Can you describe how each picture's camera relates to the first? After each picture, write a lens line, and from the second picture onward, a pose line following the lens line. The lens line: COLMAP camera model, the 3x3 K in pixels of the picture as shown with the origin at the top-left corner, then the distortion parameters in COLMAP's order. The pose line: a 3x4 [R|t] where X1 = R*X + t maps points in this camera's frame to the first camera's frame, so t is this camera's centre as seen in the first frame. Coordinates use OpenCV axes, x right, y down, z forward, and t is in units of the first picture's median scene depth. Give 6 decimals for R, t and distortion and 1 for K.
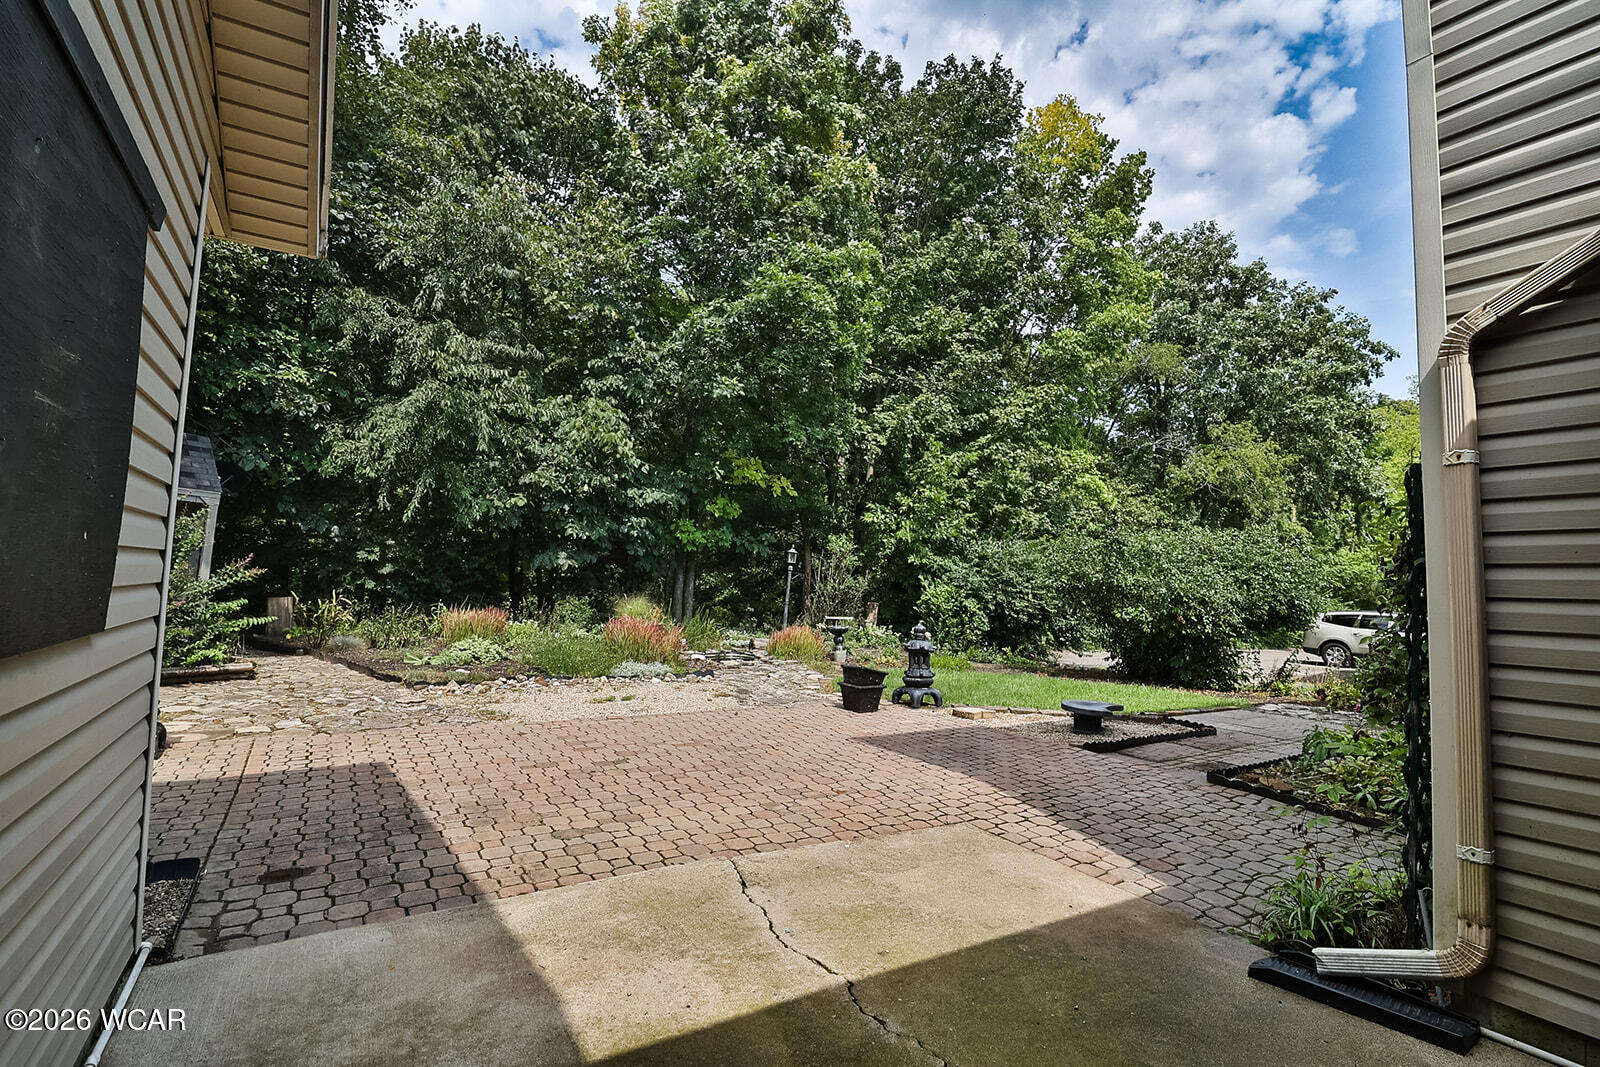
lens RADIAL K [[746.4, 0, 797.2], [0, 746.4, 526.9], [0, 0, 1]] dist [-0.010415, 0.000516]
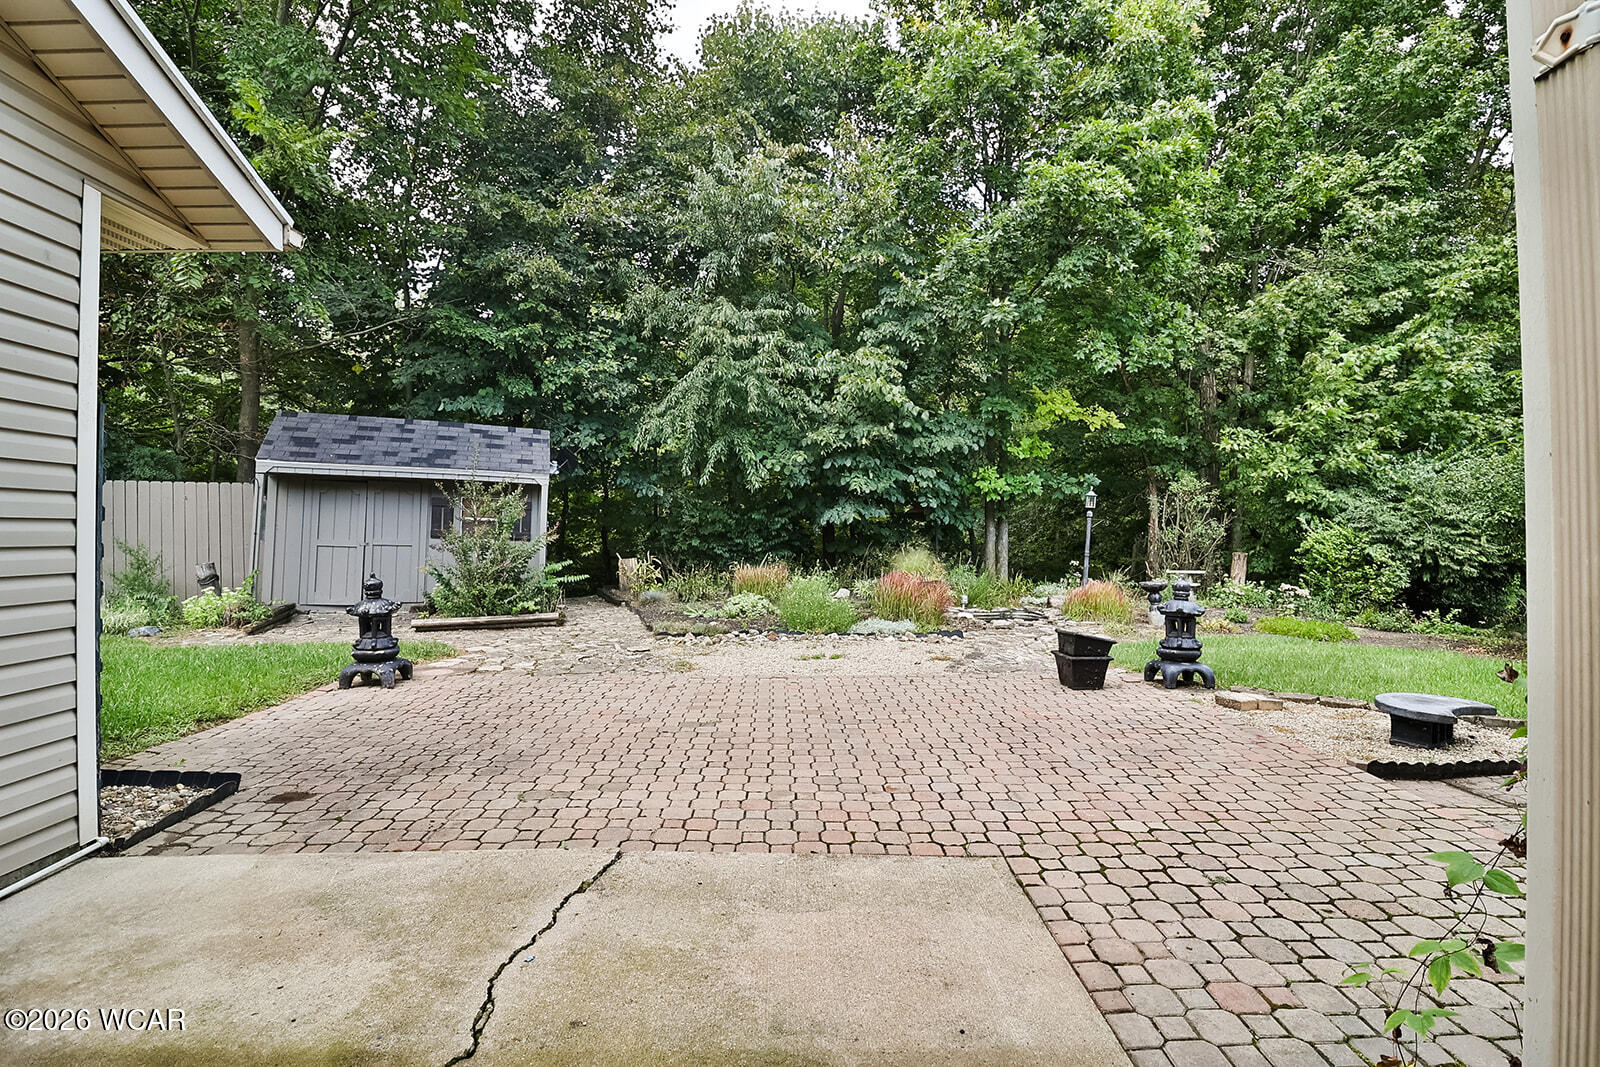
lens RADIAL K [[746.4, 0, 797.2], [0, 746.4, 526.9], [0, 0, 1]] dist [-0.010415, 0.000516]
pose [[0.861928, -0.037406, -0.505649, 0.134760], [0.066862, 0.996951, 0.040222, 0.013449], [0.502603, -0.068477, 0.861801, 0.099797]]
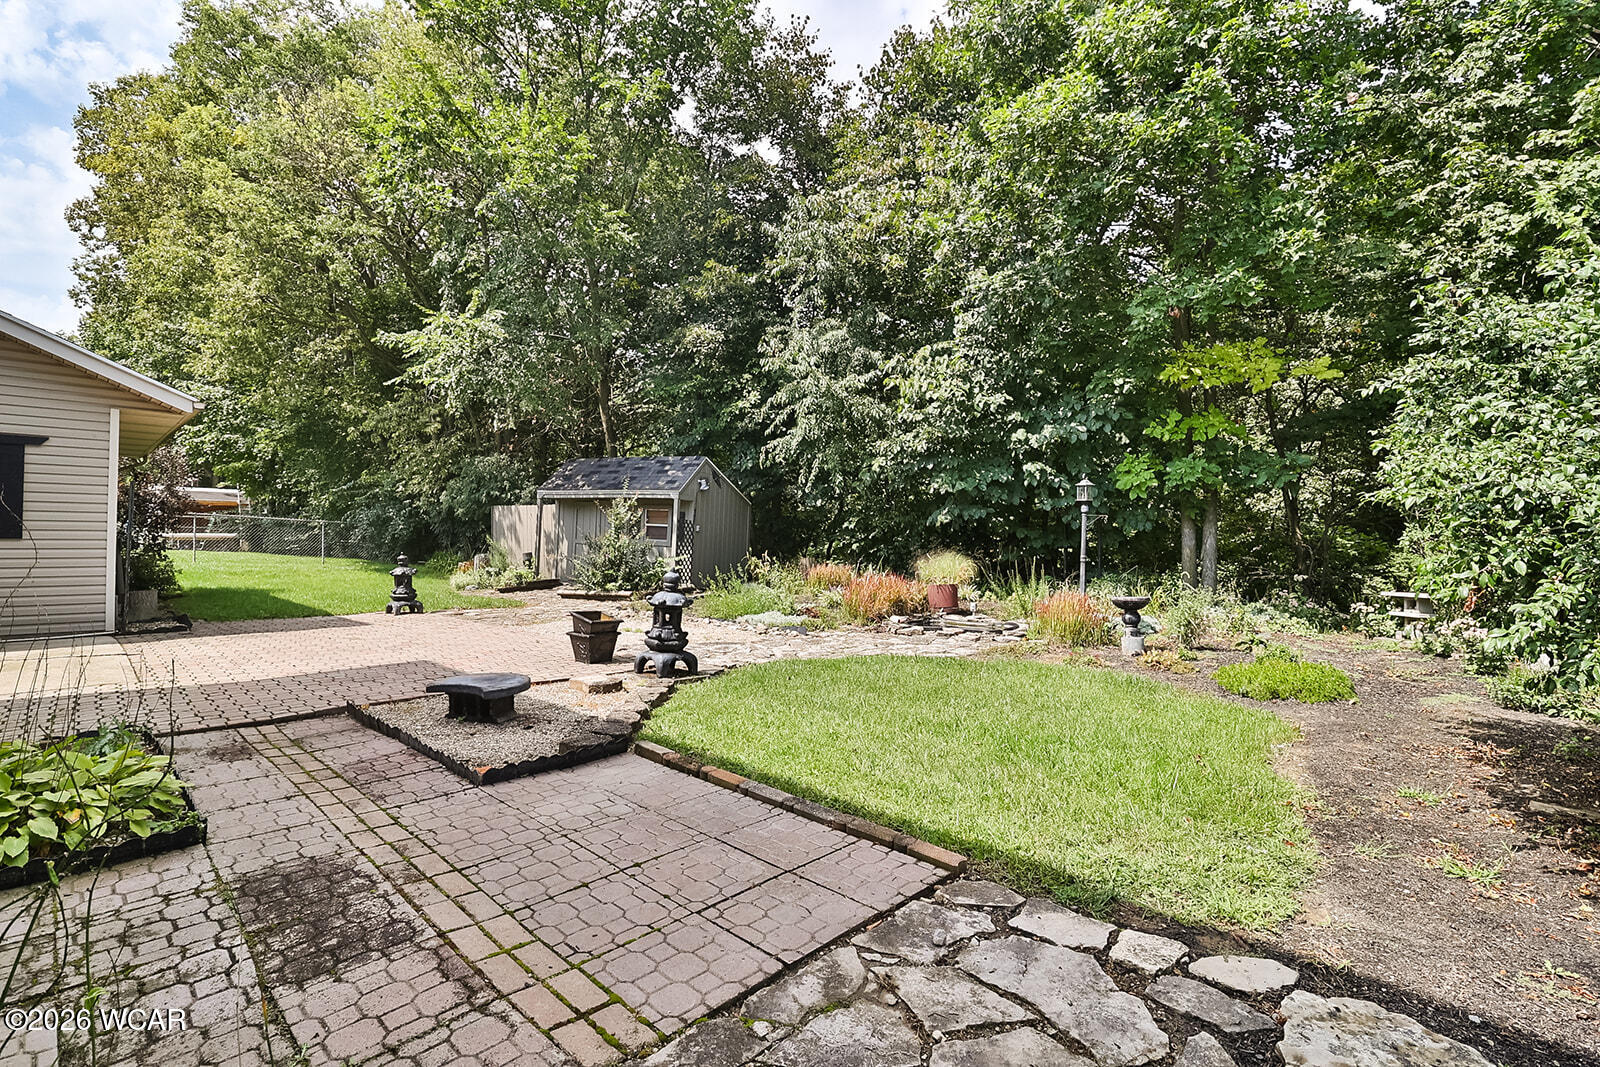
lens RADIAL K [[749.9, 0, 814.2], [0, 749.9, 524.9], [0, 0, 1]] dist [0.003584, -0.016923]
pose [[0.259771, -0.049652, -0.964393, 0.601740], [0.079327, 0.996399, -0.029932, 0.071881], [0.962406, -0.068727, 0.262774, 0.586210]]
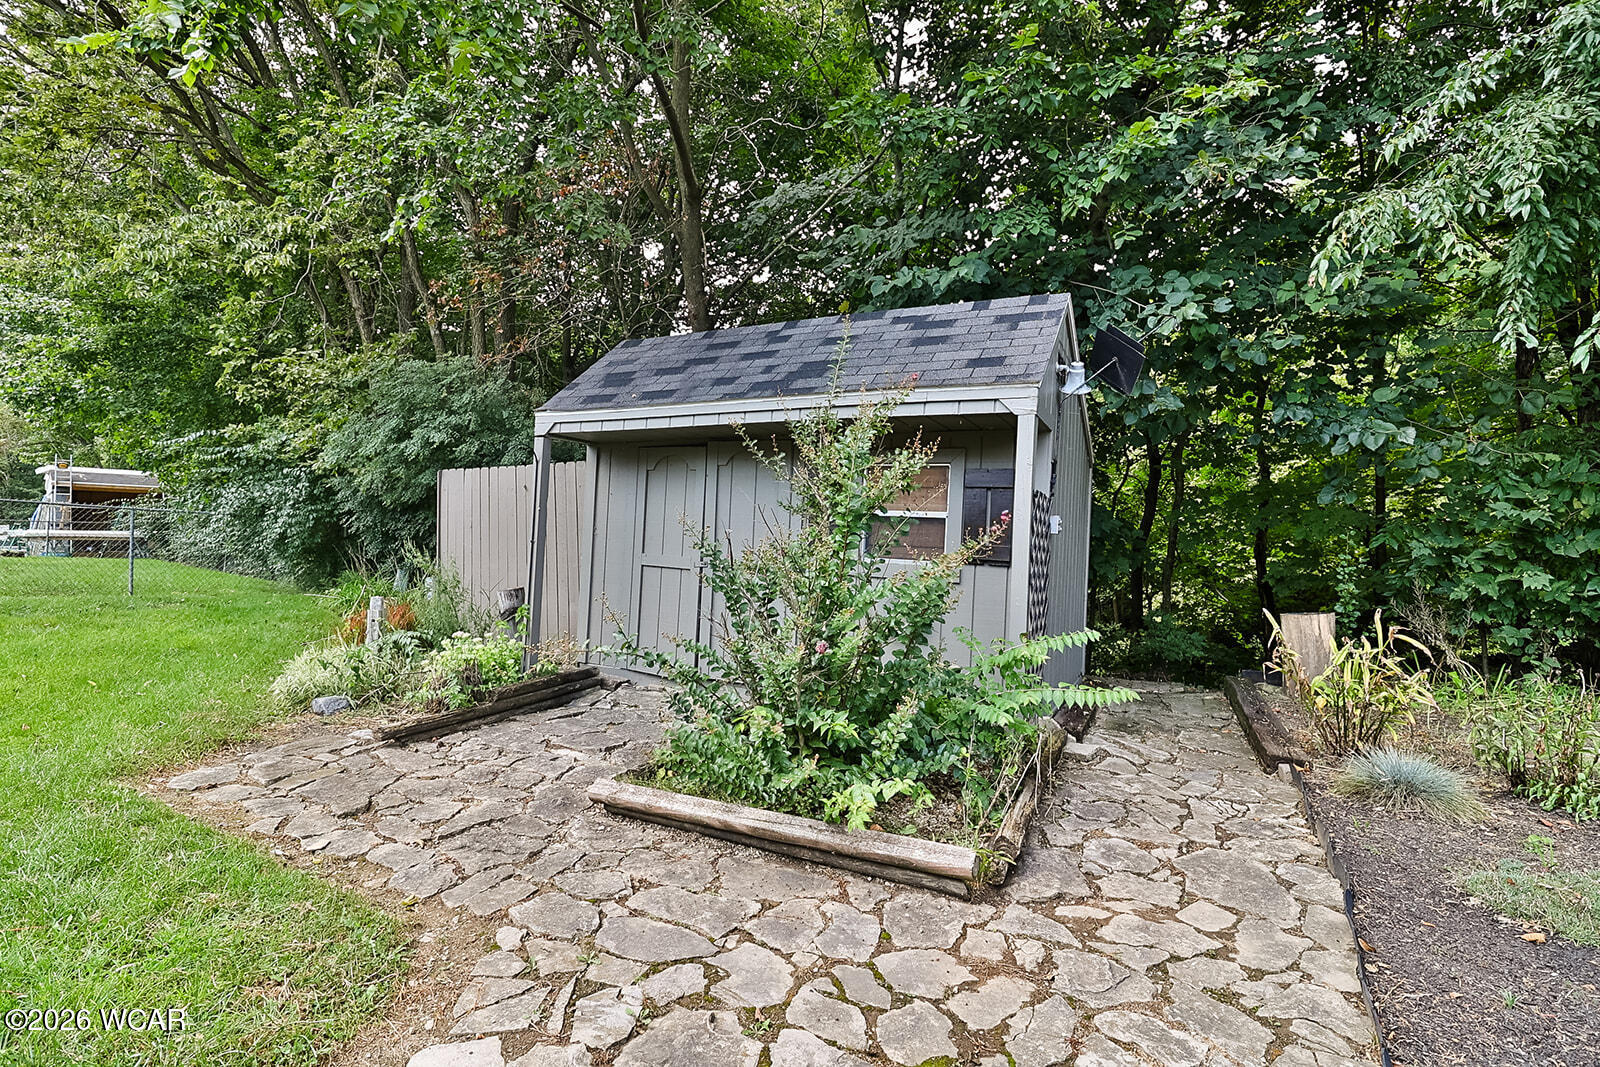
lens RADIAL K [[746.4, 0, 797.2], [0, 746.4, 526.9], [0, 0, 1]] dist [-0.010415, 0.000516]
pose [[0.200414, -0.050559, -0.978406, -0.259533], [0.069895, 0.996861, -0.037195, 0.031994], [0.977215, -0.060931, 0.203318, 0.531433]]
